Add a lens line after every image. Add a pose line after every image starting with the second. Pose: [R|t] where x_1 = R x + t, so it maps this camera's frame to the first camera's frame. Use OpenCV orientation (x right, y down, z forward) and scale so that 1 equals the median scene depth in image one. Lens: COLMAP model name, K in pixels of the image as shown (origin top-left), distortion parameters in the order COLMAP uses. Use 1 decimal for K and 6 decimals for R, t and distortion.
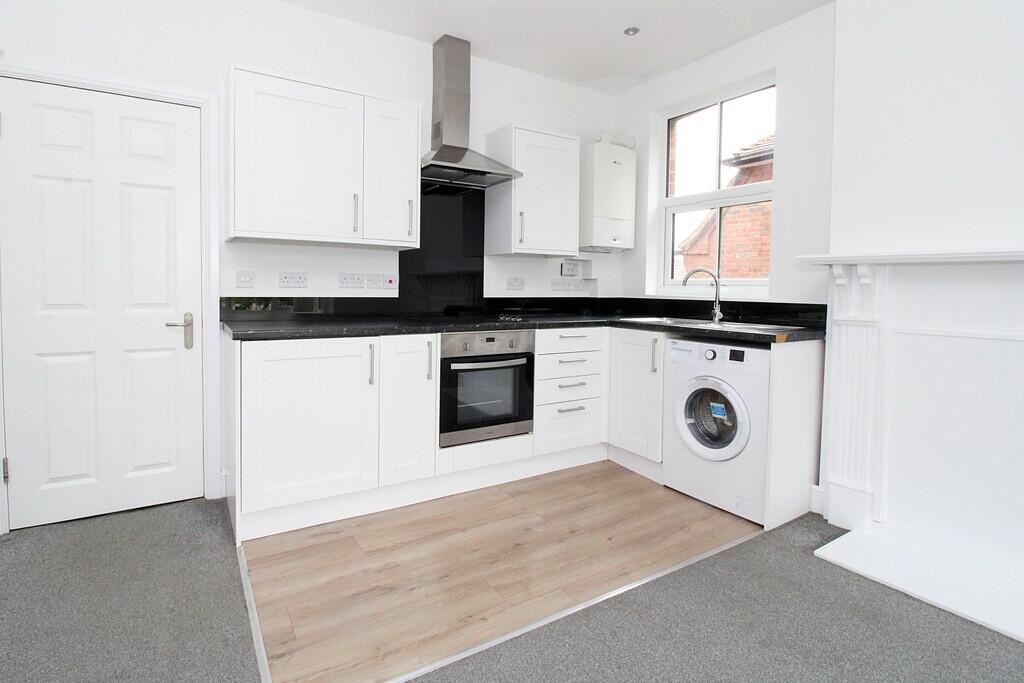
lens RADIAL K [[492.1, 0, 477.1], [0, 492.1, 307.6], [0, 0, 1]] dist [-0.002289, 0.000185]
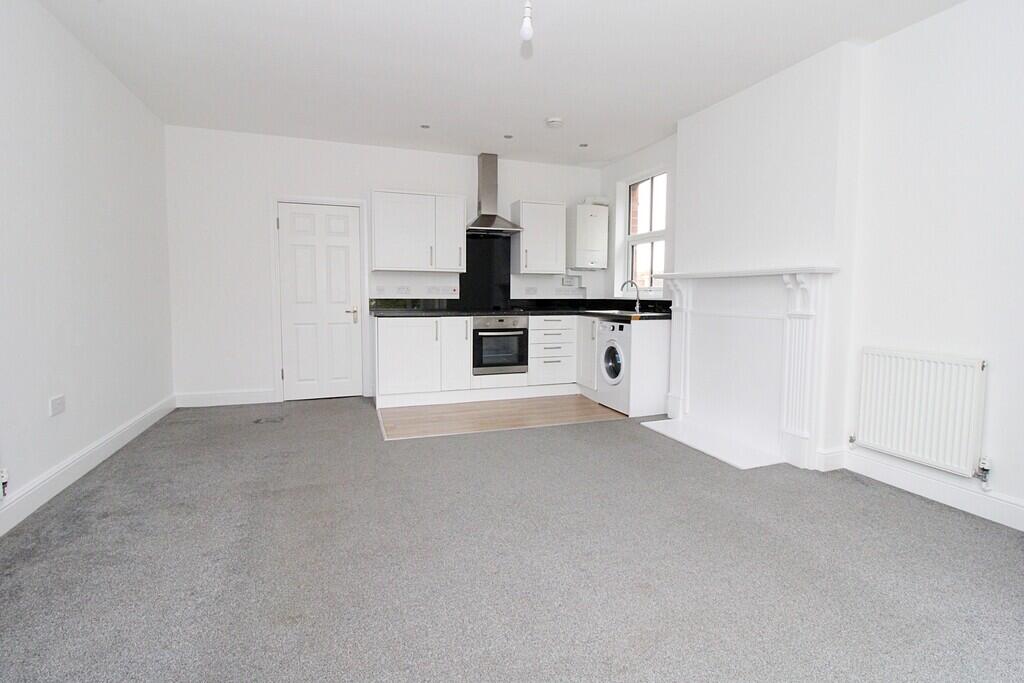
lens RADIAL K [[492.1, 0, 511.2], [0, 492.1, 336.3], [0, 0, 1]] dist [-0.002289, 0.000185]
pose [[0.977566, 0.009783, -0.210401, 0.442228], [-0.001088, 0.999142, 0.041401, 0.045114], [0.210626, -0.040243, 0.976738, -0.801388]]
